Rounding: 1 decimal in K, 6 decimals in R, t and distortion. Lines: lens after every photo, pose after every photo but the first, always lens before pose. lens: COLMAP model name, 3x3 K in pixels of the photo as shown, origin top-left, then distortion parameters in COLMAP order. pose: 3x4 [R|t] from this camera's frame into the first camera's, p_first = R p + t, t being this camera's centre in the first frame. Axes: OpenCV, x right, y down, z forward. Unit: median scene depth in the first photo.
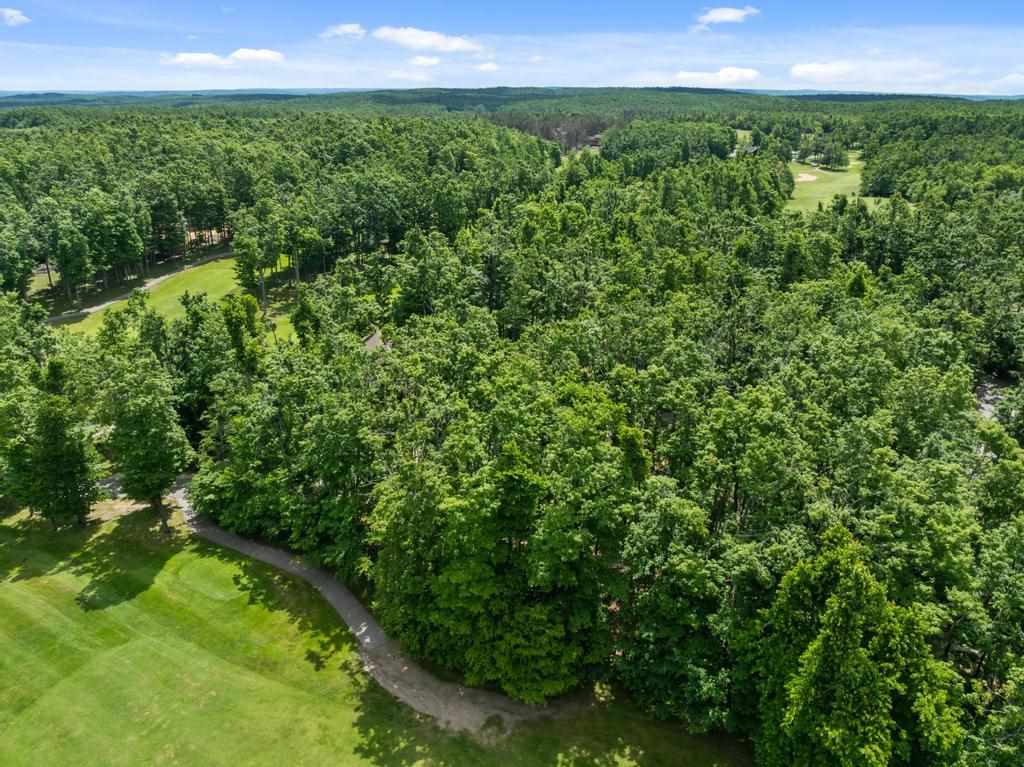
lens RADIAL K [[726.7, 0, 508.2], [0, 726.7, 383.1], [0, 0, 1]] dist [-0.032405, 0.003970]
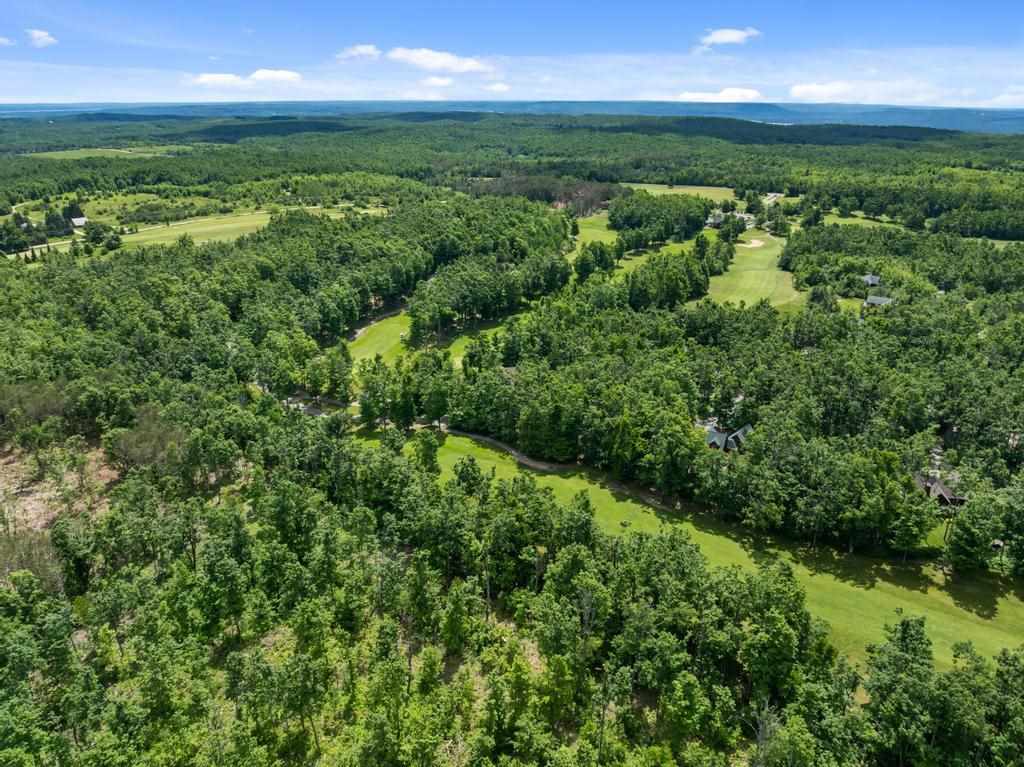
lens RADIAL K [[734.0, 0, 519.1], [0, 734.0, 401.3], [0, 0, 1]] dist [-0.012965, -0.006544]
pose [[0.999867, 0.010933, -0.012133, -0.115274], [-0.010818, 0.999896, 0.009520, 0.049892], [0.012236, -0.009388, 0.999881, -2.317107]]
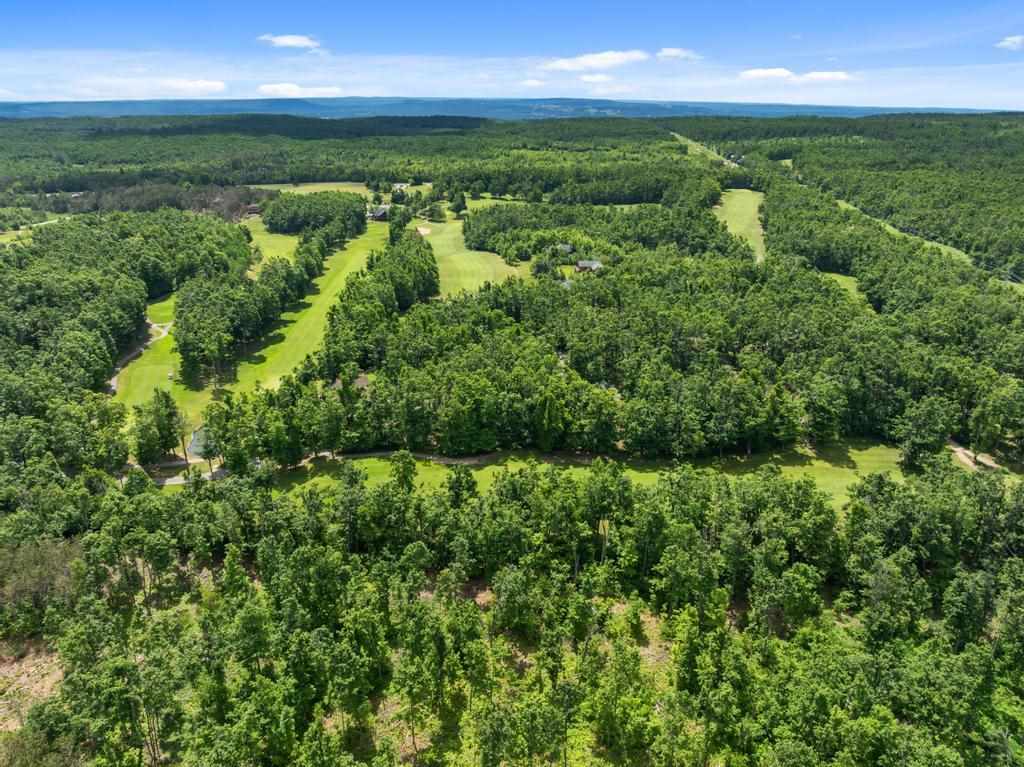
lens RADIAL K [[734.0, 0, 519.1], [0, 734.0, 401.3], [0, 0, 1]] dist [-0.012965, -0.006544]
pose [[0.836178, -0.216454, 0.503938, -1.398752], [0.209533, 0.975206, 0.071199, -0.075702], [-0.506854, 0.046057, 0.860800, -2.028135]]
